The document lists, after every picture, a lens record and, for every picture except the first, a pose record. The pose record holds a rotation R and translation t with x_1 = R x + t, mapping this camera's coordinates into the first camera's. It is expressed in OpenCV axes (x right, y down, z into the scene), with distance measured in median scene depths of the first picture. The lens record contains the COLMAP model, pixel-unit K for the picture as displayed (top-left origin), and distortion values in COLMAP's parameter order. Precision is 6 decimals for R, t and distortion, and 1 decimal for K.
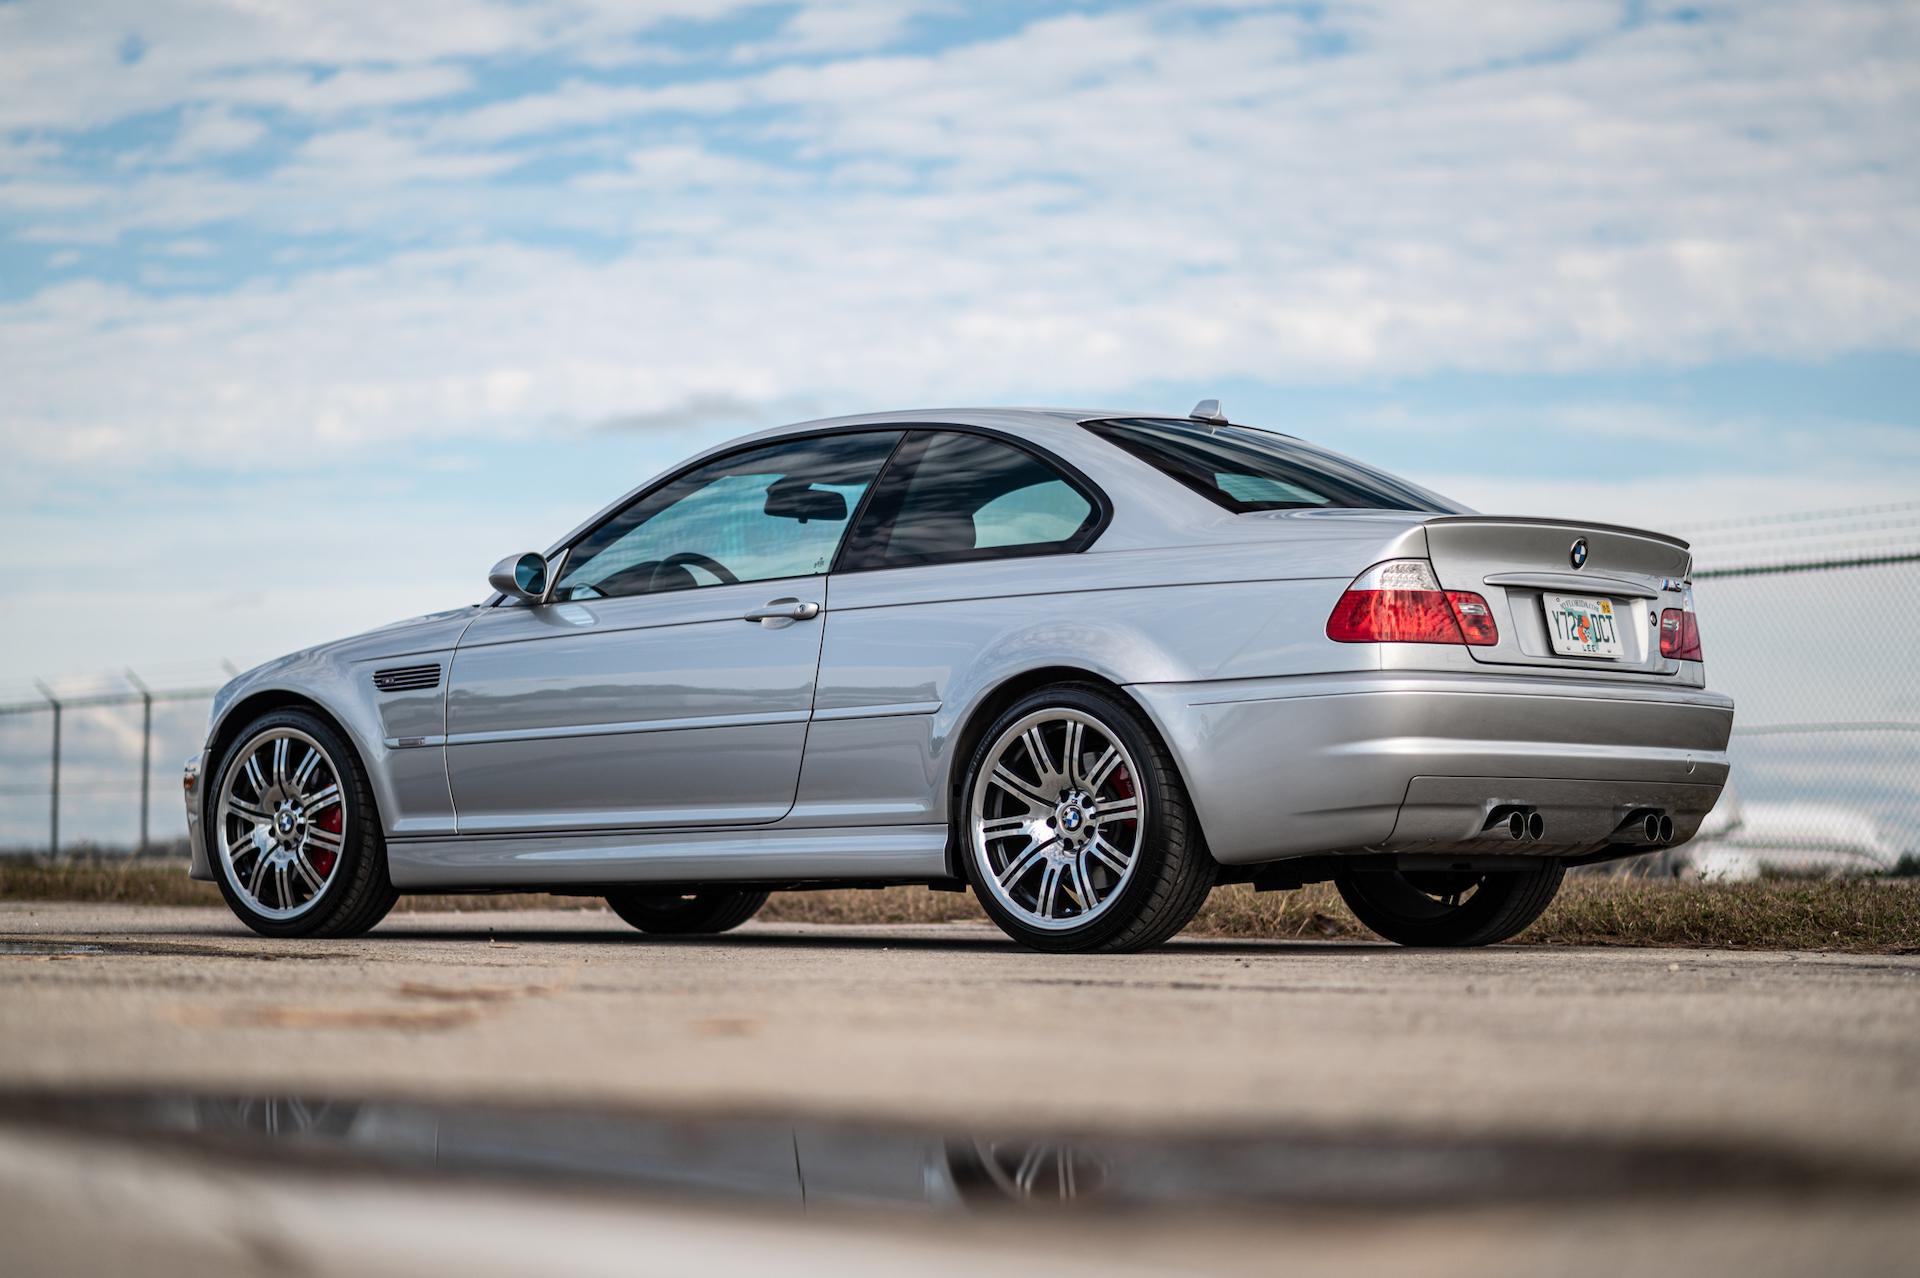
lens RADIAL K [[4645.9, 0, 960.0], [0, 4645.9, 639.0], [0, 0, 1]] dist [-0.001507, 0.496321]
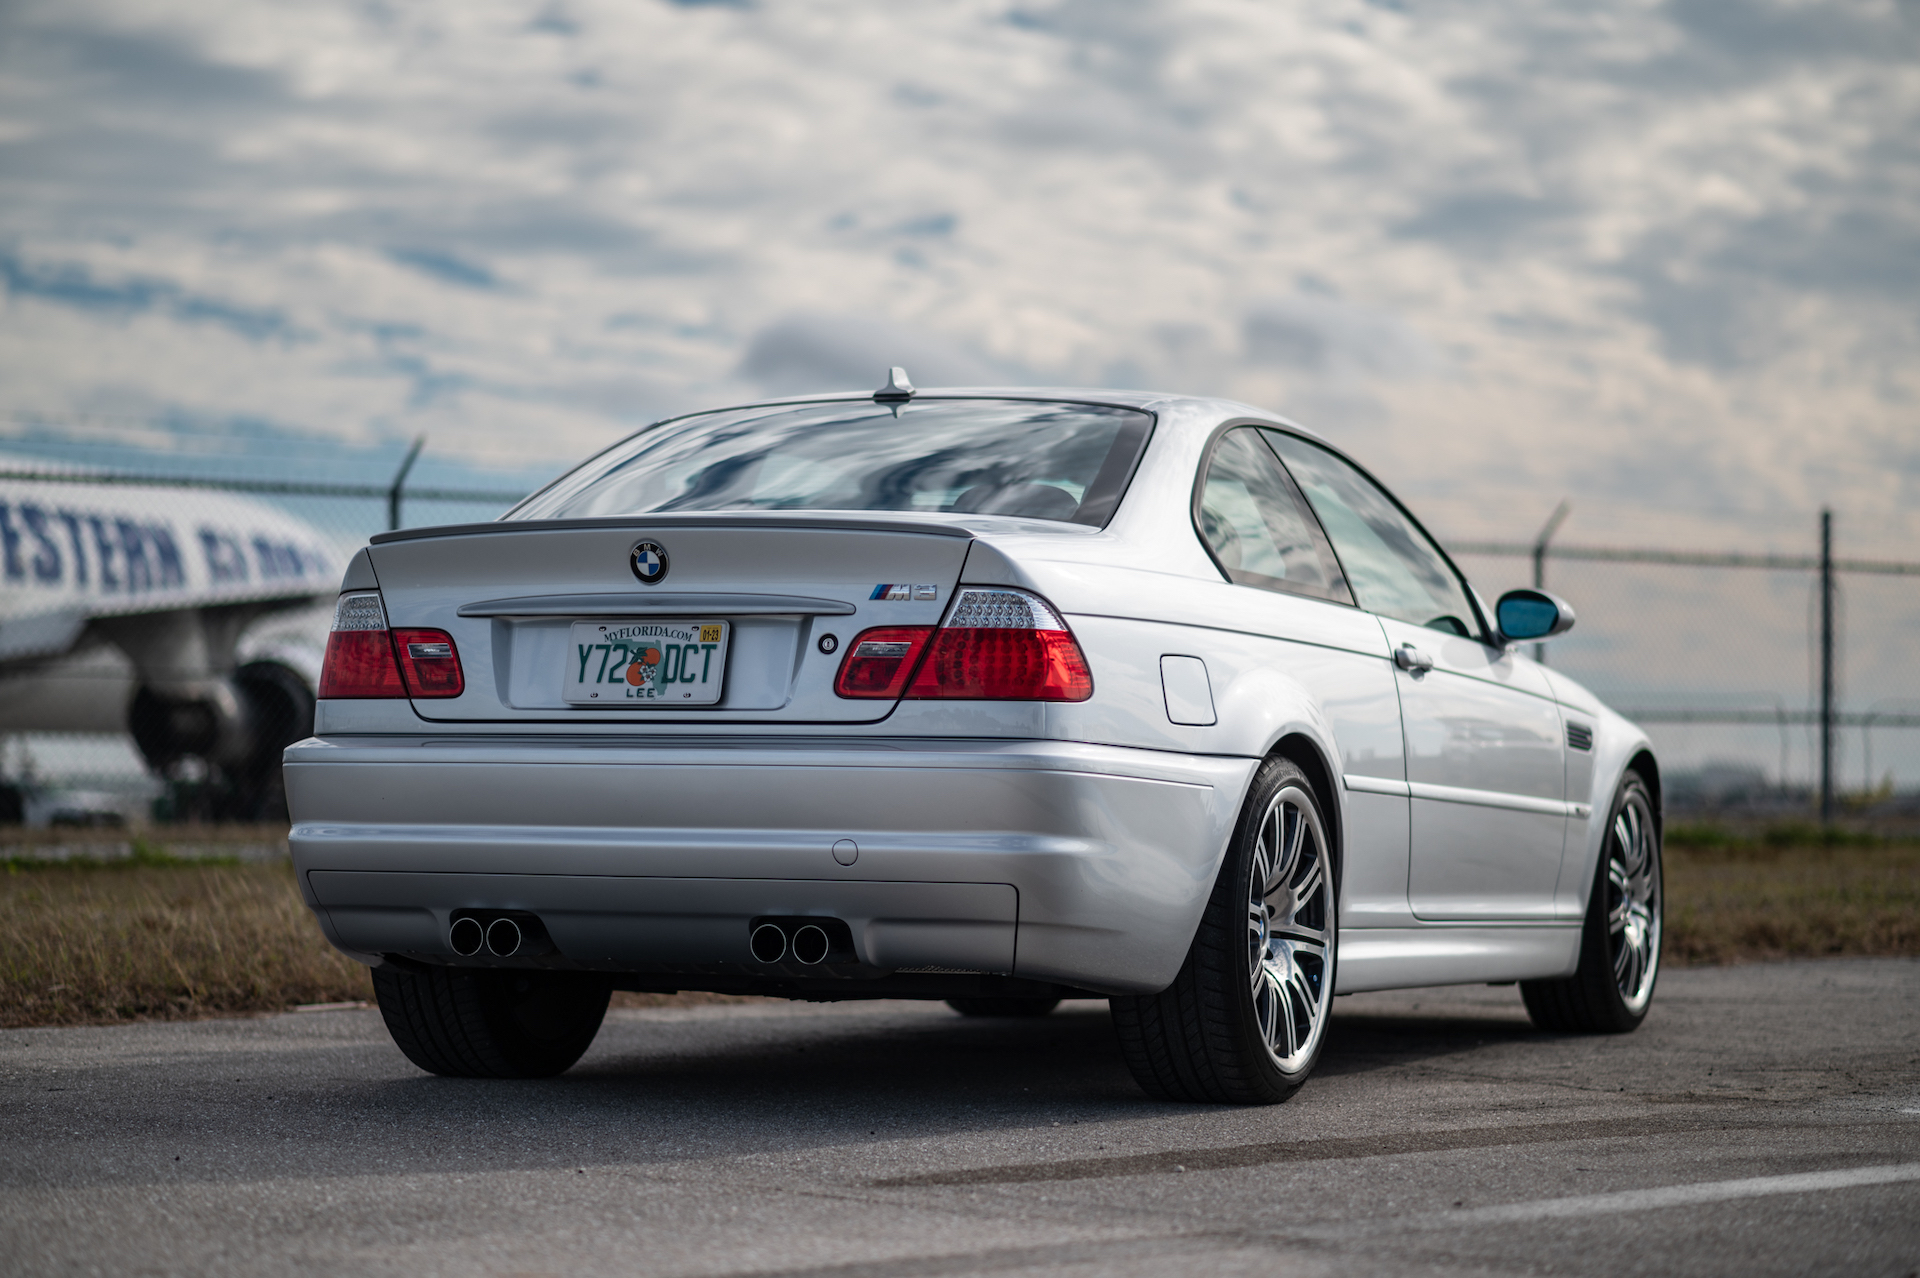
lens RADIAL K [[4645.9, 0, 960.0], [0, 4645.9, 639.0], [0, 0, 1]] dist [-0.001507, 0.496321]
pose [[0.309751, -0.032096, -0.950276, 0.835086], [0.035602, 0.999121, -0.022141, 0.011306], [0.950151, -0.026974, 0.310621, 0.820969]]
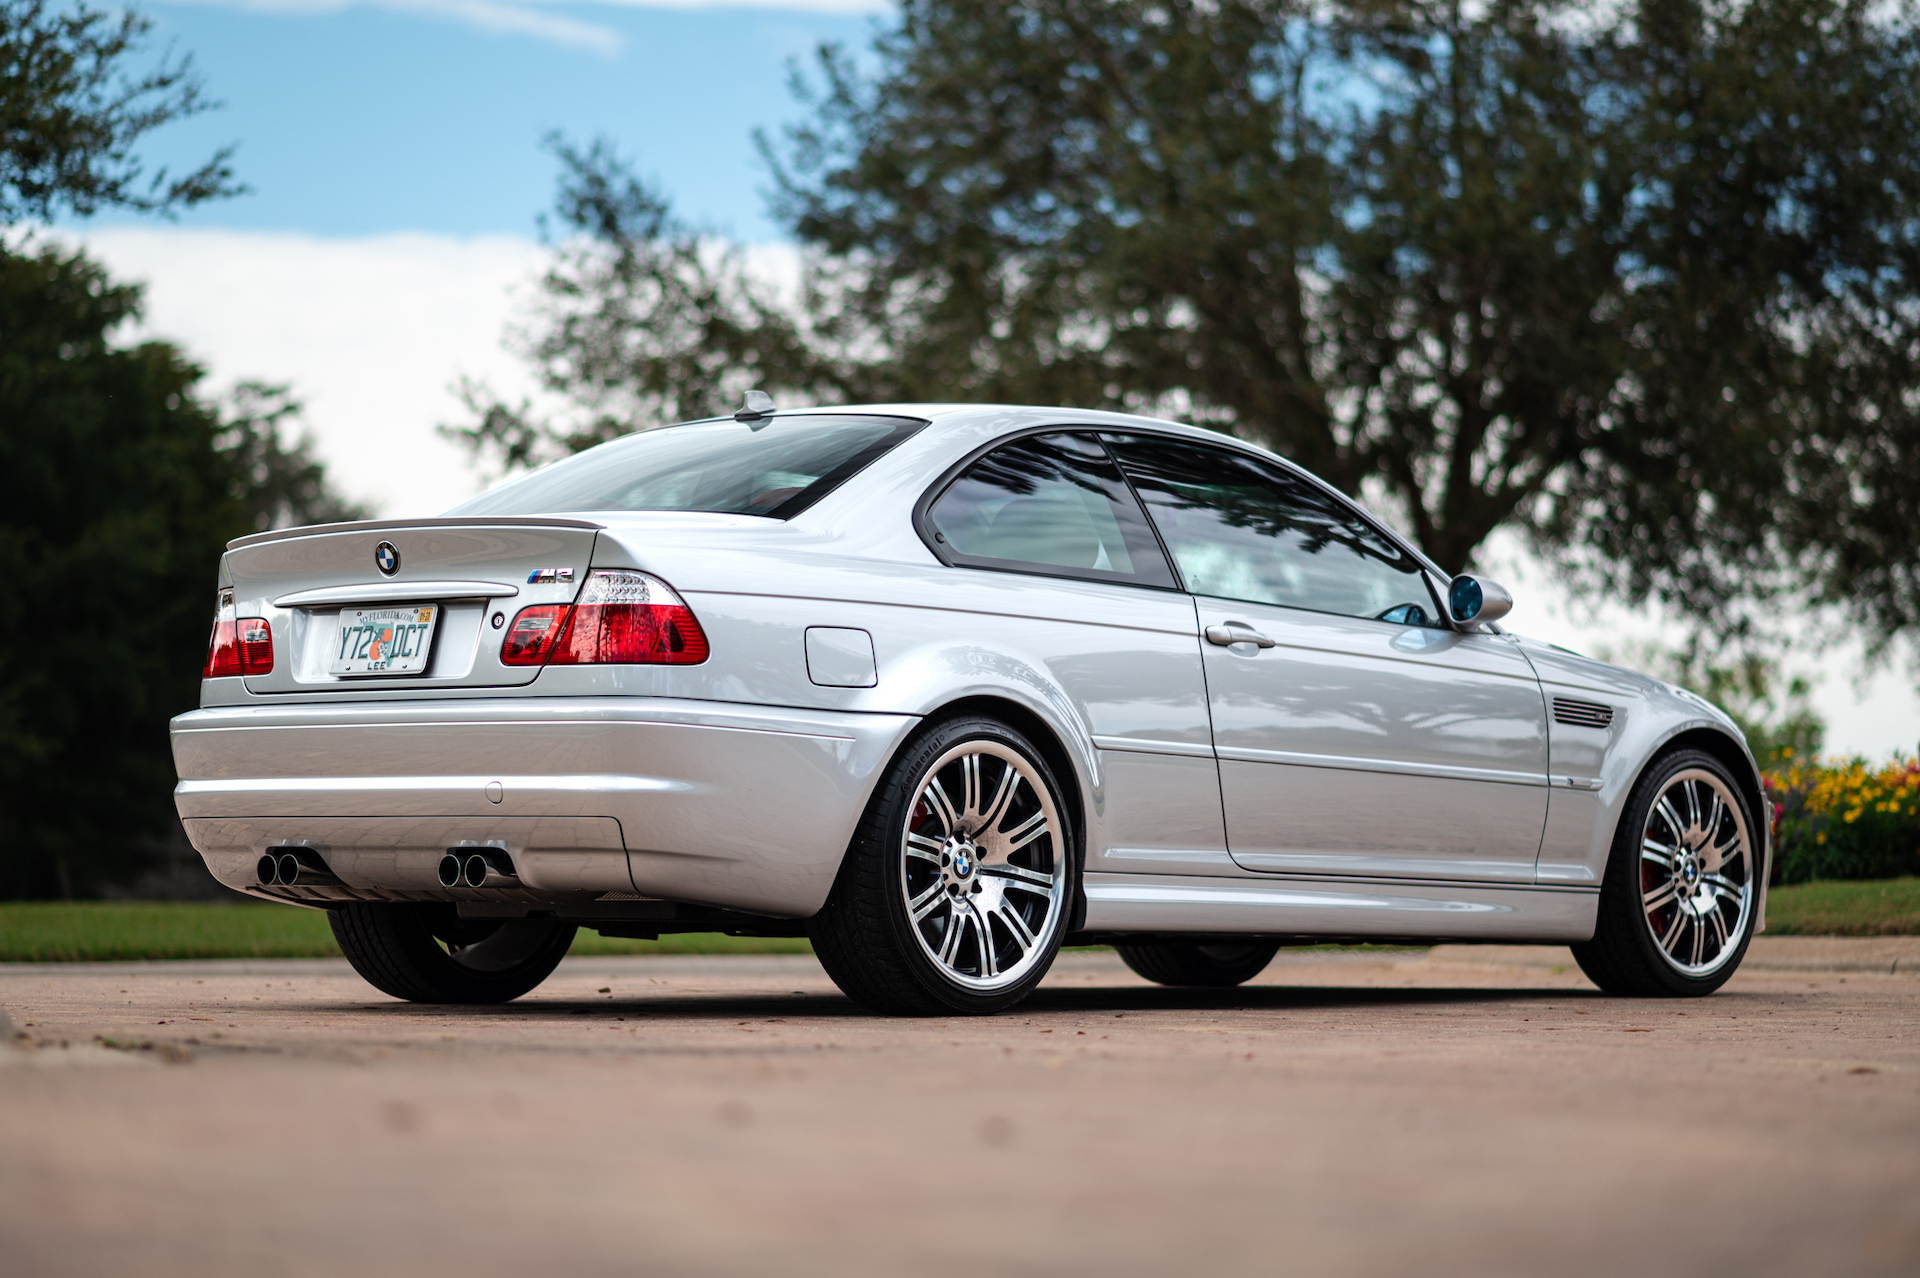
lens RADIAL K [[4645.9, 0, 960.0], [0, 4645.9, 639.0], [0, 0, 1]] dist [-0.001507, 0.496321]
pose [[-0.028734, -0.053593, -0.998149, 1.001391], [0.040382, 0.997684, -0.054731, 0.048997], [0.998771, -0.041880, -0.026503, 1.129972]]
